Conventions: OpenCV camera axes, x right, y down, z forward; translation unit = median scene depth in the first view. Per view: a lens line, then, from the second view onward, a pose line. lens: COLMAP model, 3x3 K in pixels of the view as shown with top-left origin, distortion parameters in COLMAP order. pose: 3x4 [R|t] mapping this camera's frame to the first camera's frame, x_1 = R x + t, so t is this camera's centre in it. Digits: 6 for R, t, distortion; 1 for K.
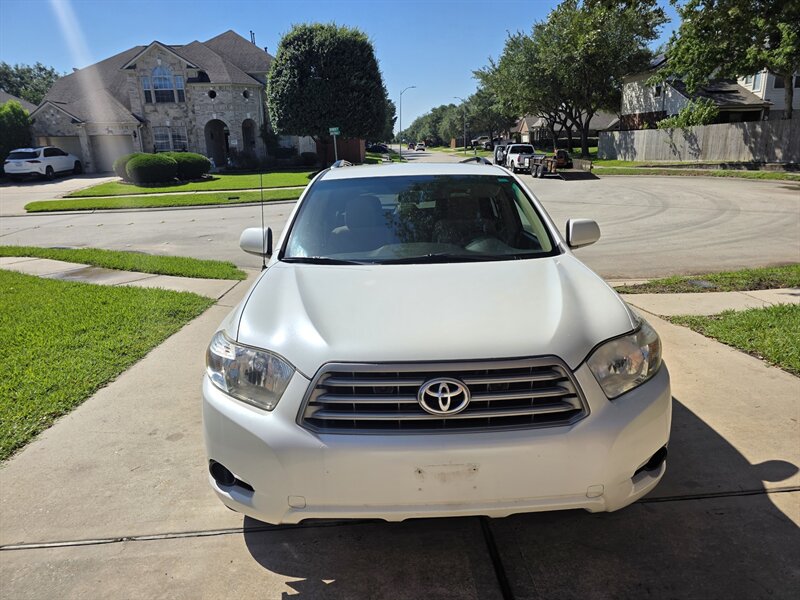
lens RADIAL K [[535.4, 0, 404.0], [0, 535.4, 296.3], [0, 0, 1]] dist [0.068583, -0.063237]
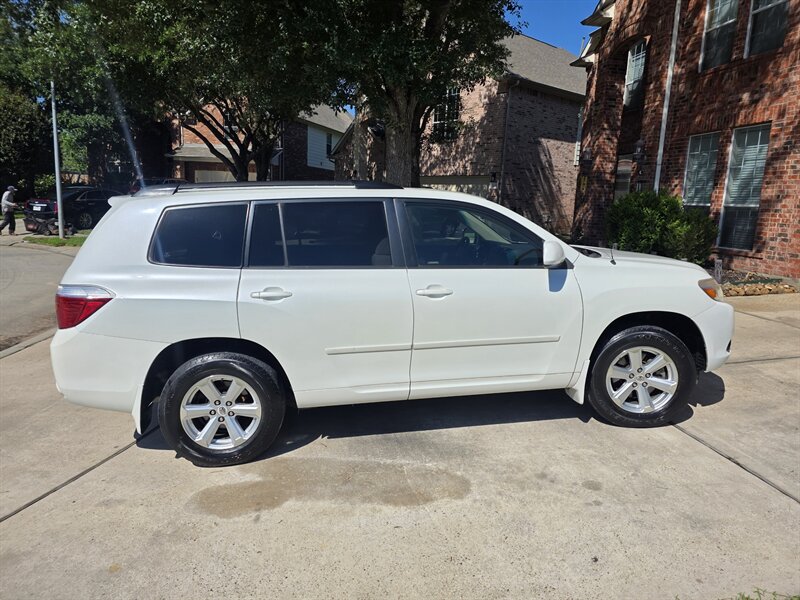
lens RADIAL K [[535.4, 0, 404.5], [0, 535.4, 299.2], [0, 0, 1]] dist [0.068583, -0.063237]
pose [[-0.118645, -0.157138, 0.980424, -0.142585], [0.236951, 0.954390, 0.181640, -0.030912], [-0.964250, 0.253863, -0.076000, 0.152651]]
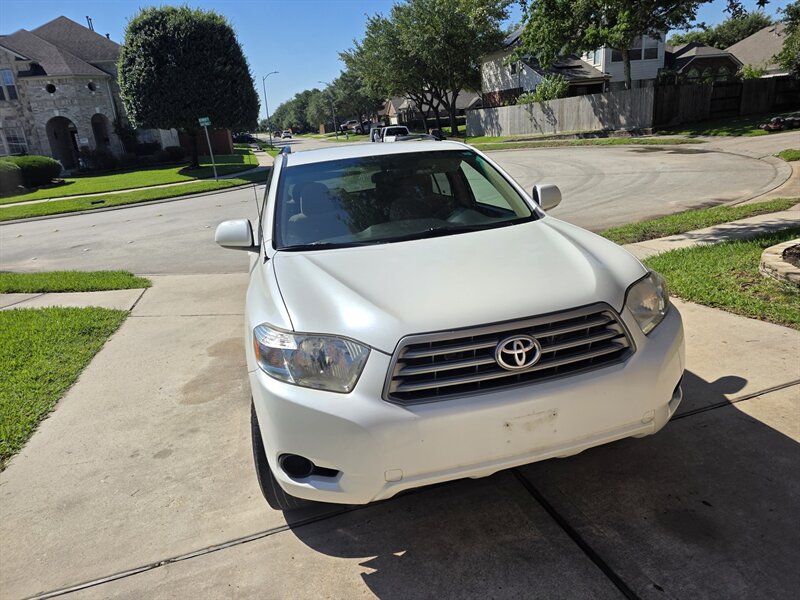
lens RADIAL K [[535.4, 0, 405.1], [0, 535.4, 297.7], [0, 0, 1]] dist [0.068583, -0.063237]
pose [[0.970374, -0.123570, 0.207618, -0.021363], [0.117857, 0.992236, 0.039718, 0.000646], [-0.210914, -0.014072, 0.977403, 0.000728]]
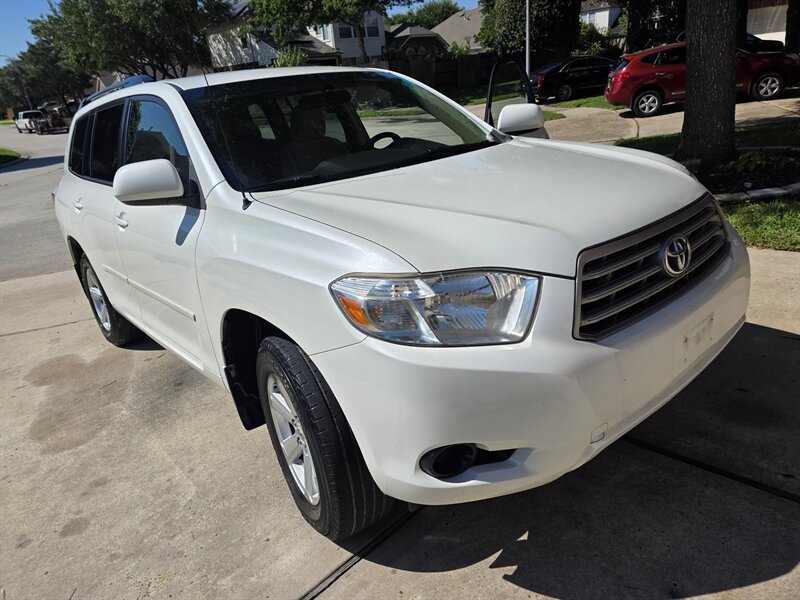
lens RADIAL K [[535.4, 0, 388.0], [0, 535.4, 293.9], [0, 0, 1]] dist [0.068583, -0.063237]
pose [[0.775141, -0.277316, 0.567673, -0.050443], [0.241120, 0.960358, 0.139906, 0.000436], [-0.583967, 0.028431, 0.811279, 0.033506]]
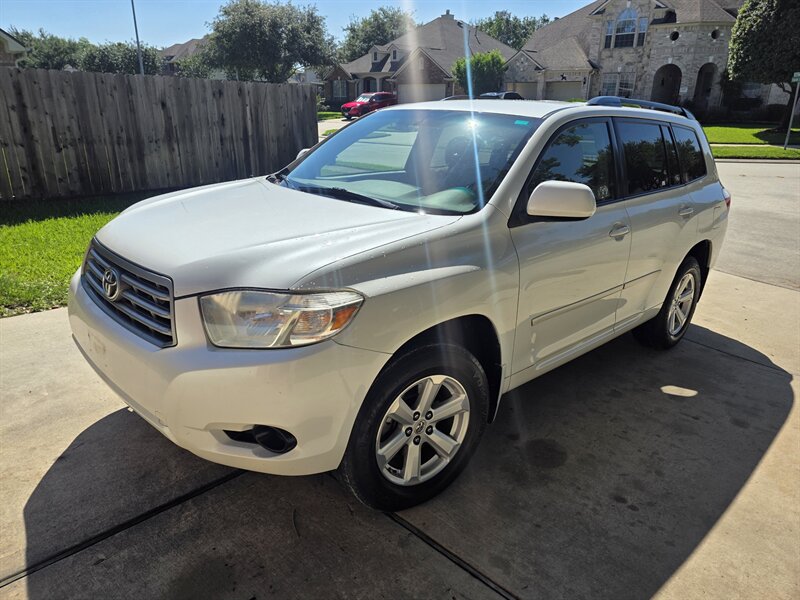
lens RADIAL K [[535.4, 0, 396.1], [0, 535.4, 286.6], [0, 0, 1]] dist [0.068583, -0.063237]
pose [[0.674426, 0.275072, -0.685190, 0.079216], [-0.226513, 0.960344, 0.162579, -0.008541], [0.702738, 0.045557, 0.709988, 0.036325]]
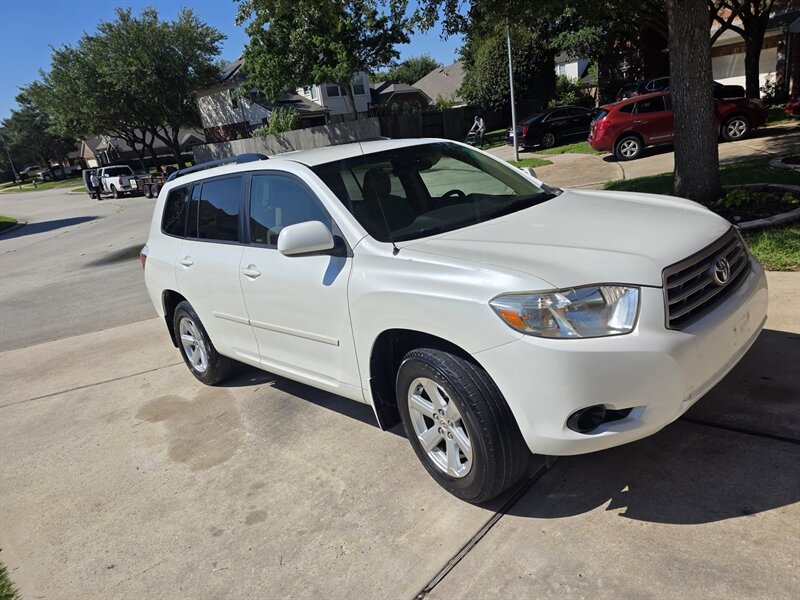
lens RADIAL K [[535.4, 0, 404.2], [0, 535.4, 300.2], [0, 0, 1]] dist [0.068583, -0.063237]
pose [[0.731330, -0.274927, 0.624157, -0.078550], [0.288547, 0.953940, 0.082096, -0.004000], [-0.617979, 0.120060, 0.776974, 0.029025]]
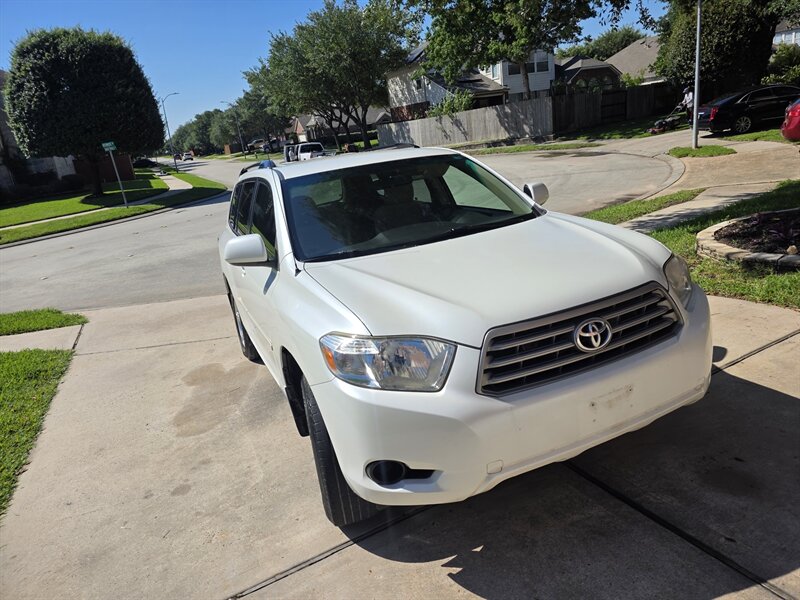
lens RADIAL K [[535.4, 0, 405.4], [0, 535.4, 287.7], [0, 0, 1]] dist [0.068583, -0.063237]
pose [[0.914309, -0.195442, 0.354742, -0.040297], [0.200928, 0.979366, 0.021703, -0.000681], [-0.351664, 0.051435, 0.934712, 0.004912]]
